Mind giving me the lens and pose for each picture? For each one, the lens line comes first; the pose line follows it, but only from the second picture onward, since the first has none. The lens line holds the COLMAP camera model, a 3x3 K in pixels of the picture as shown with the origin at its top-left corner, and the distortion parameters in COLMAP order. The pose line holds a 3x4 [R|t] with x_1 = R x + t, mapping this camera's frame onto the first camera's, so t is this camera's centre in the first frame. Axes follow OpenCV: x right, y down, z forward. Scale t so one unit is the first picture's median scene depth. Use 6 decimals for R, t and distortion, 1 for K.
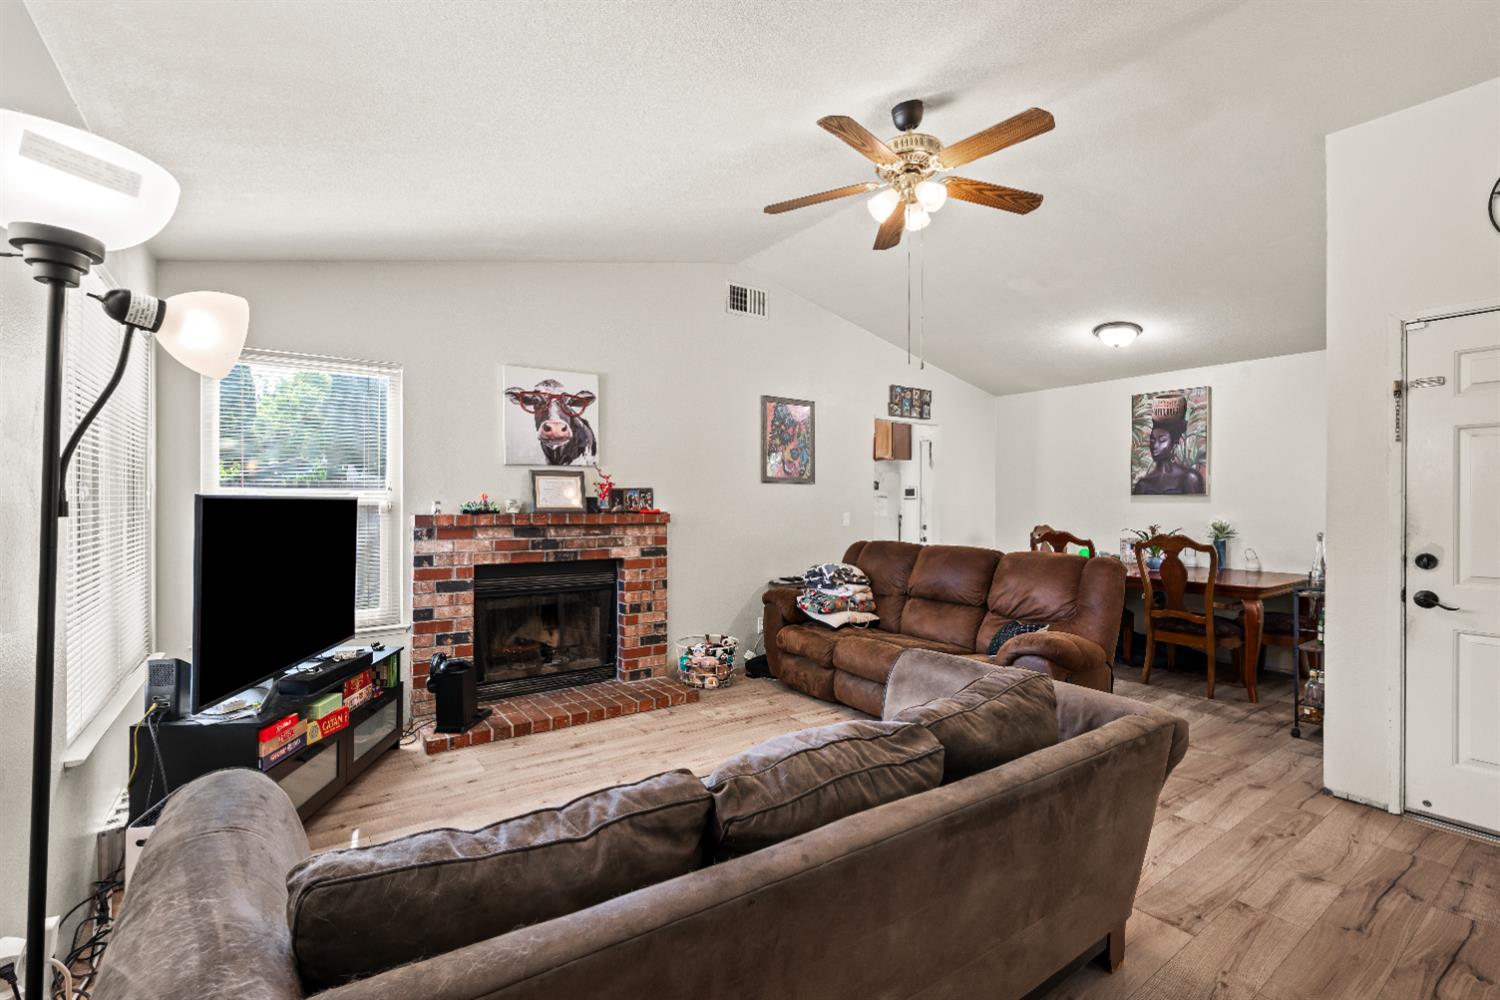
lens RADIAL K [[661.7, 0, 747.9], [0, 661.7, 502.6], [0, 0, 1]] dist [-0.002204, 0.000152]
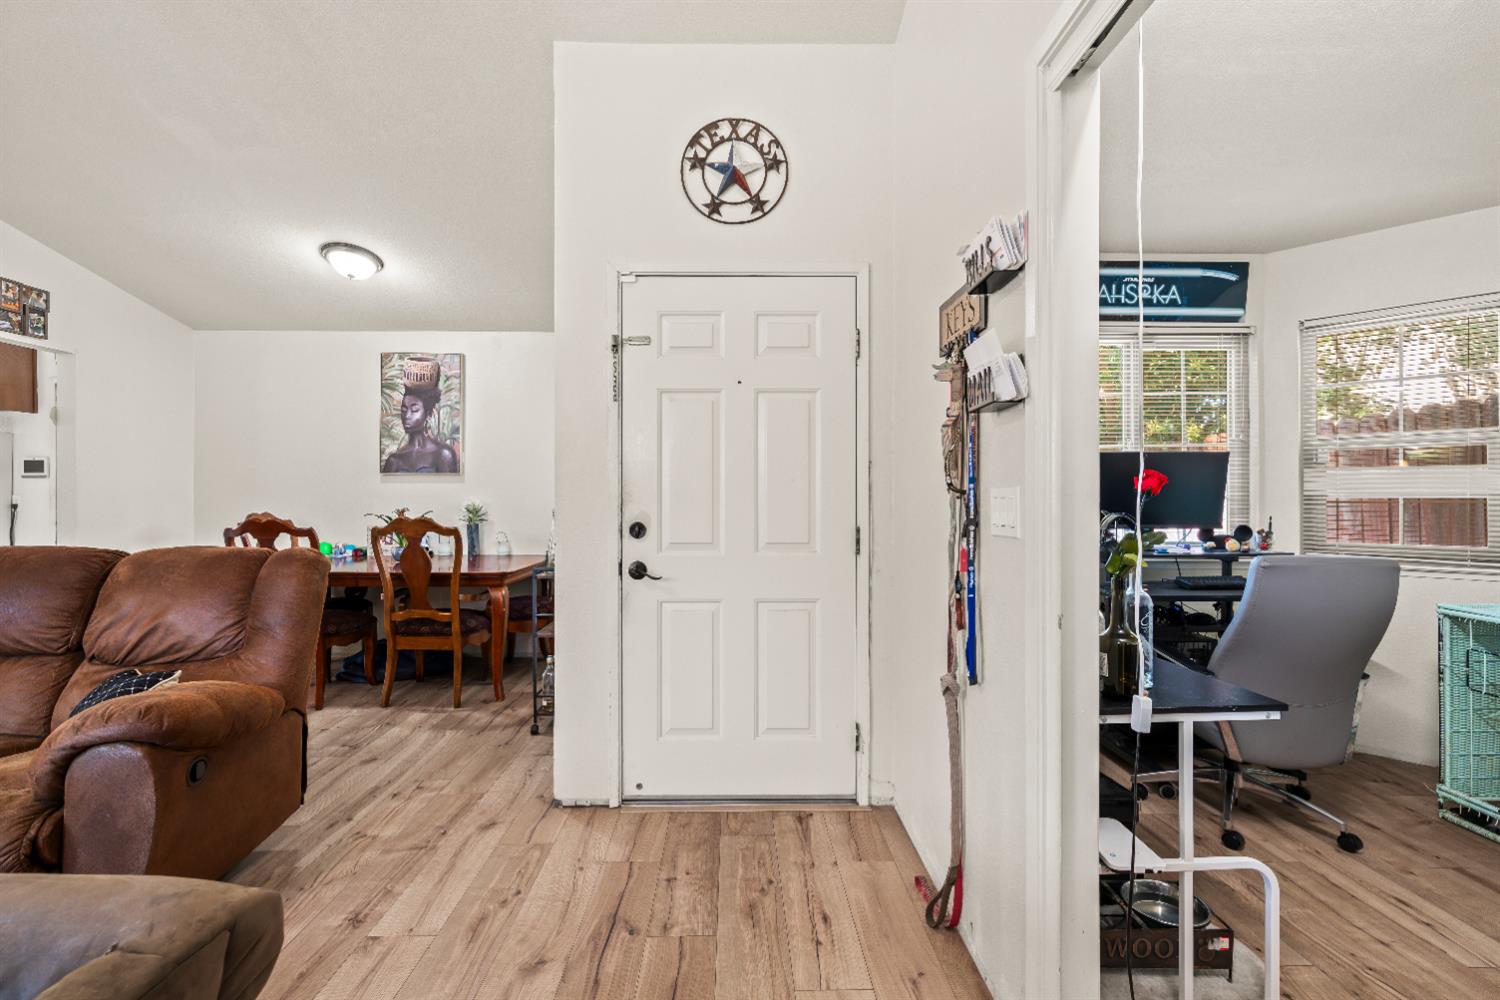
lens RADIAL K [[675.7, 0, 735.7], [0, 675.7, 504.6], [0, 0, 1]] dist [-0.003191, -0.000358]
pose [[0.578258, -0.008928, 0.815805, 0.203616], [0.001997, 0.999953, 0.009528, 0.027356], [-0.815852, -0.003881, 0.578248, 0.207707]]
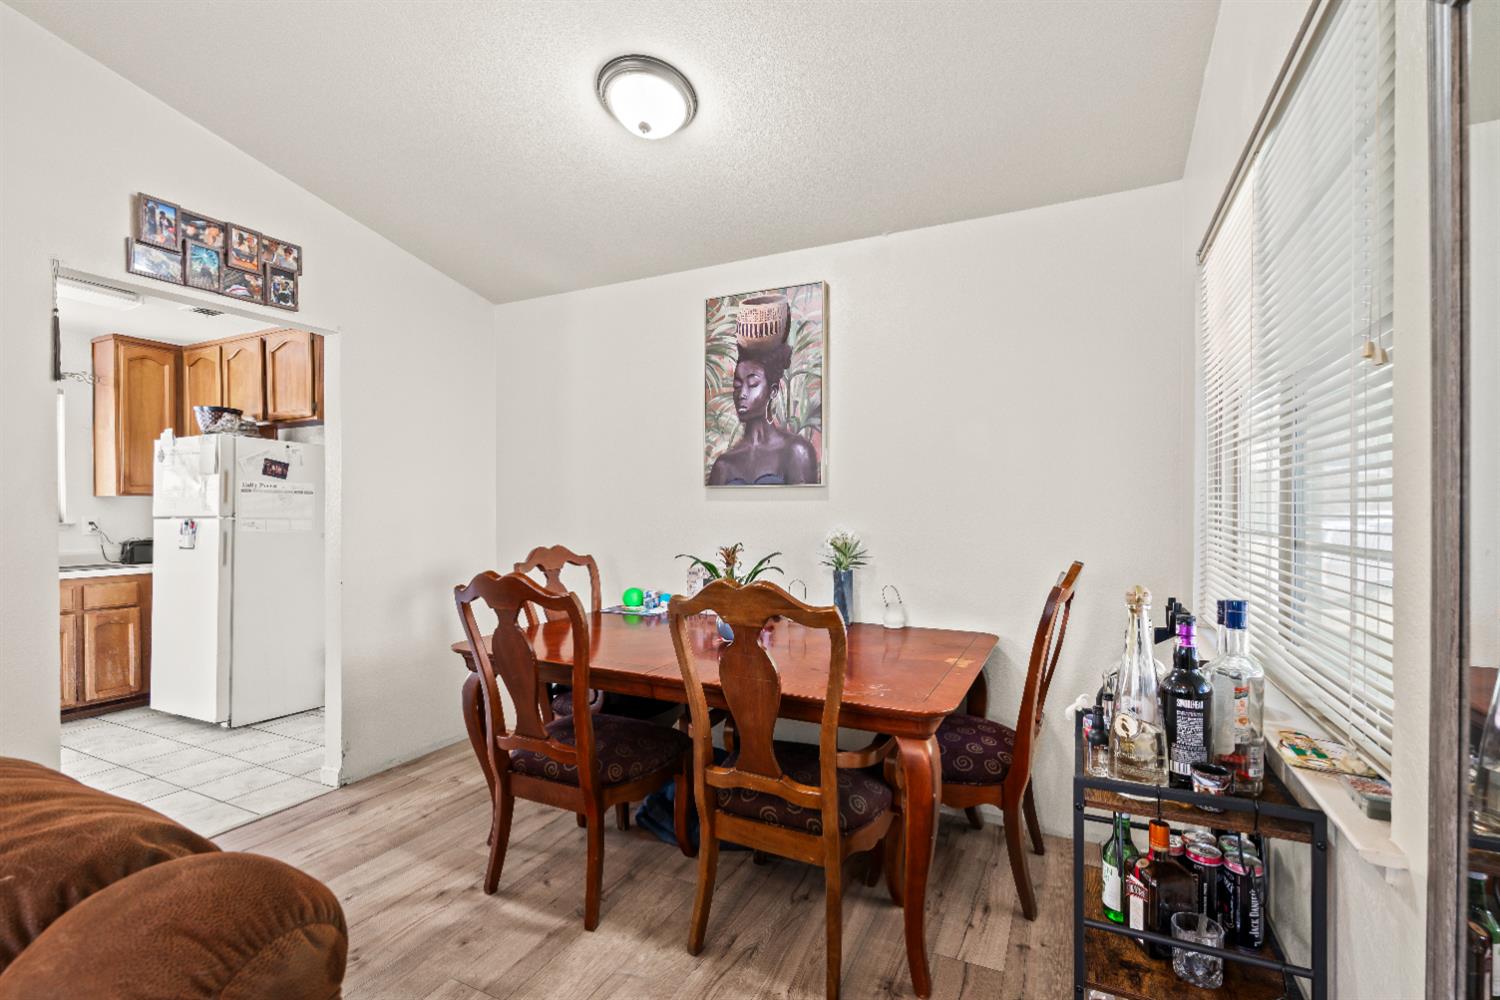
lens RADIAL K [[675.7, 0, 735.7], [0, 675.7, 504.6], [0, 0, 1]] dist [-0.003191, -0.000358]
pose [[0.887863, -0.002873, 0.460099, 0.481964], [0.004930, 0.999983, -0.003270, 0.006755], [-0.460082, 0.005171, 0.887861, 0.693842]]
